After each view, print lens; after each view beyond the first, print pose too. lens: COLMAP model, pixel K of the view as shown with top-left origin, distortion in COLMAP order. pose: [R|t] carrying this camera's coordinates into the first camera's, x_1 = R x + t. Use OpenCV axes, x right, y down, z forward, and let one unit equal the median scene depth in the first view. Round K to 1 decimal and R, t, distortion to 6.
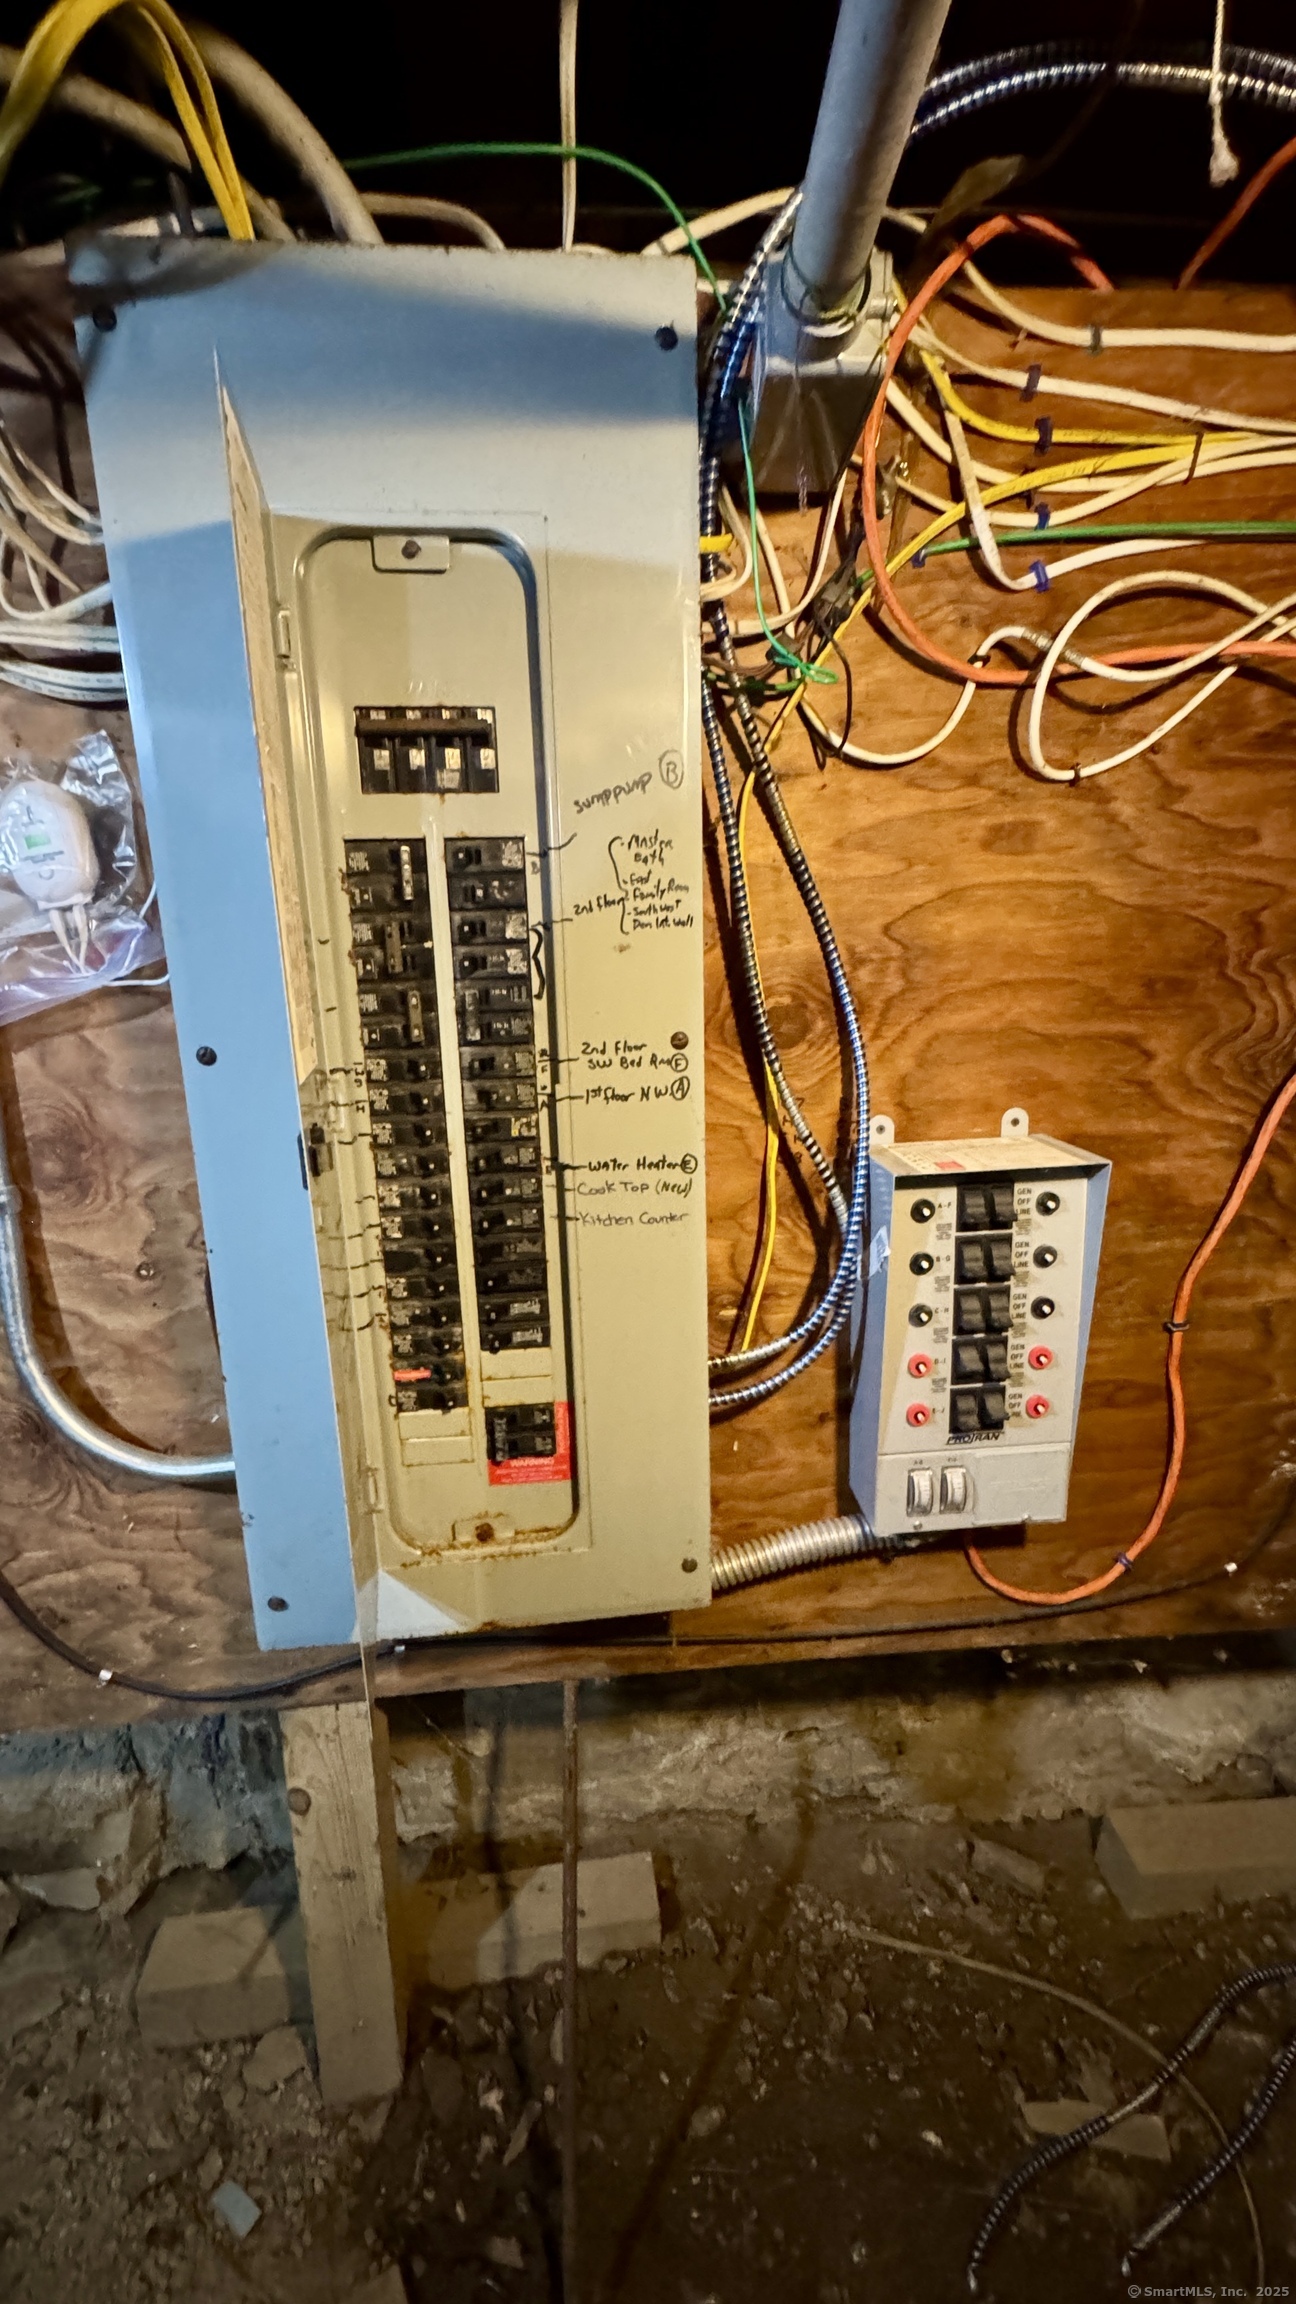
lens RADIAL K [[925.5, 0, 648.0], [0, 925.5, 1152.0], [0, 0, 1]] dist [-0.001654, 0.000126]
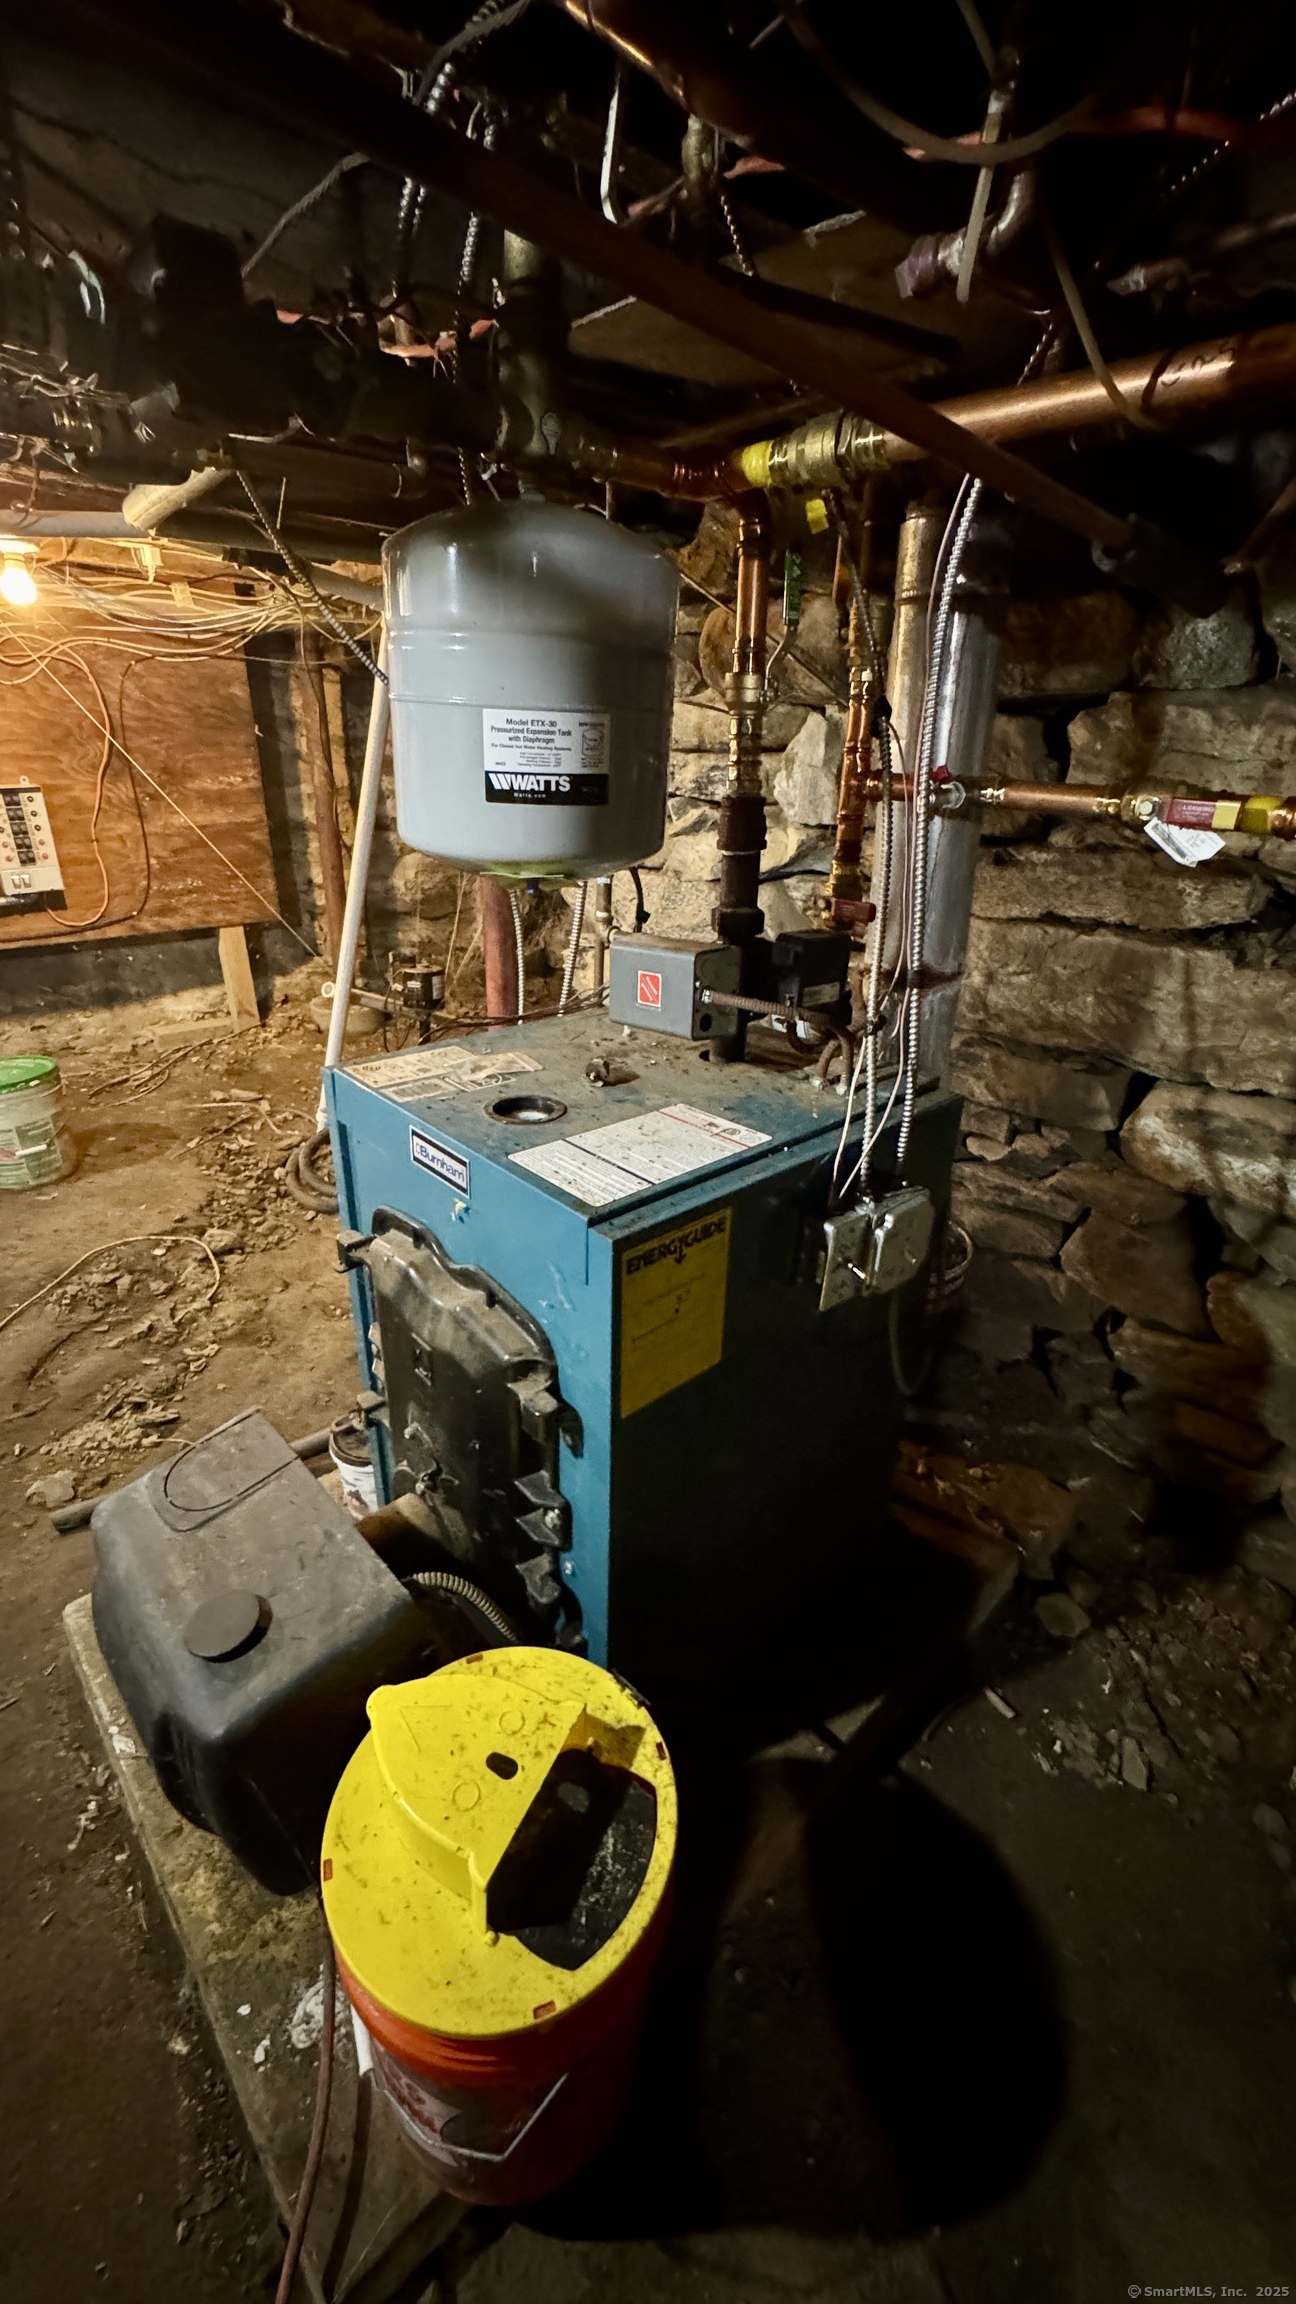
lens RADIAL K [[925.5, 0, 648.0], [0, 925.5, 1152.0], [0, 0, 1]] dist [-0.001654, 0.000126]
pose [[0.806509, -0.208251, 0.553331, 0.050014], [0.071088, 0.963278, 0.258924, 0.651305], [-0.586933, -0.169490, 0.791696, -3.832841]]
